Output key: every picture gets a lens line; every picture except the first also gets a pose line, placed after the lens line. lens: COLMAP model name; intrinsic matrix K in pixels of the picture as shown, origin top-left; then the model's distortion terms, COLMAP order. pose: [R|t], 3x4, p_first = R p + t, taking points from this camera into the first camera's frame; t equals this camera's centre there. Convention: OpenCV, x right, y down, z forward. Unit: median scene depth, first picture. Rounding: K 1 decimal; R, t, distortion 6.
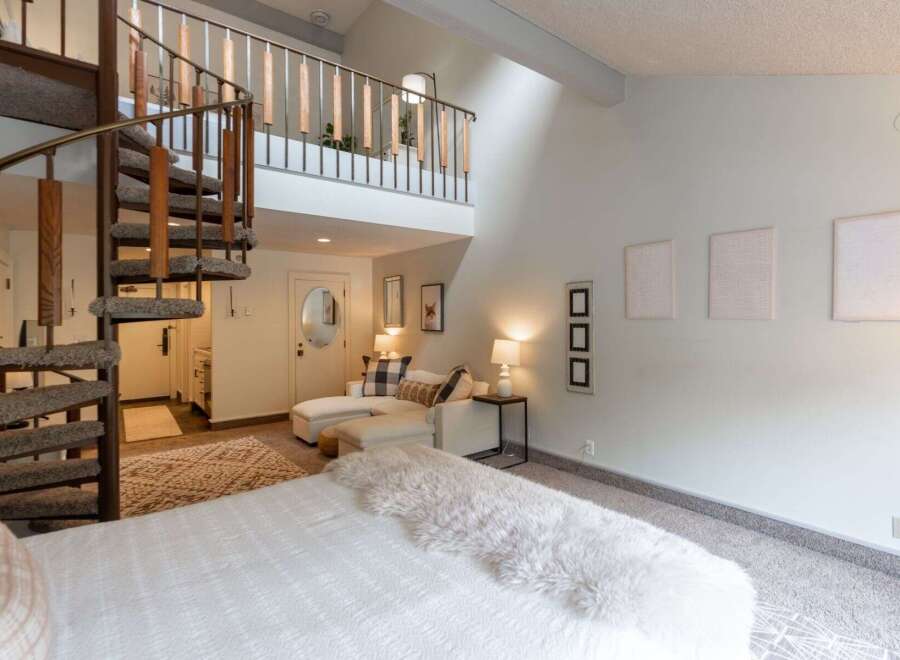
lens RADIAL K [[478.0, 0, 448.9], [0, 478.0, 320.7], [0, 0, 1]] dist [-0.002038, -0.004805]
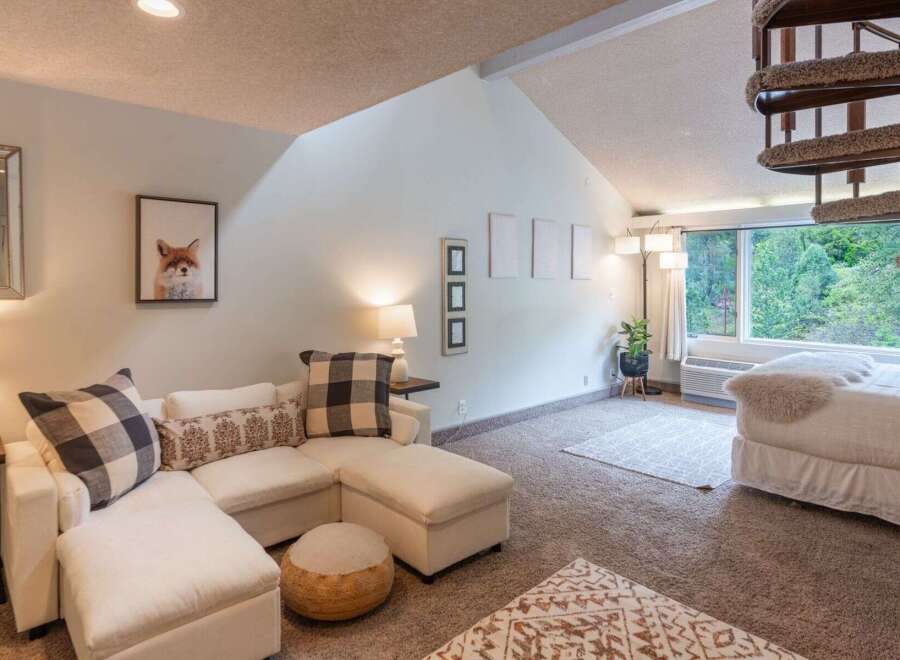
lens RADIAL K [[536.2, 0, 466.7], [0, 536.2, 291.9], [0, 0, 1]] dist [-0.003476, -0.001181]
pose [[-0.088902, -0.010243, 0.995988, -0.797344], [0.010305, 0.999884, 0.011203, 0.013403], [-0.995987, 0.011260, -0.088786, 1.067917]]
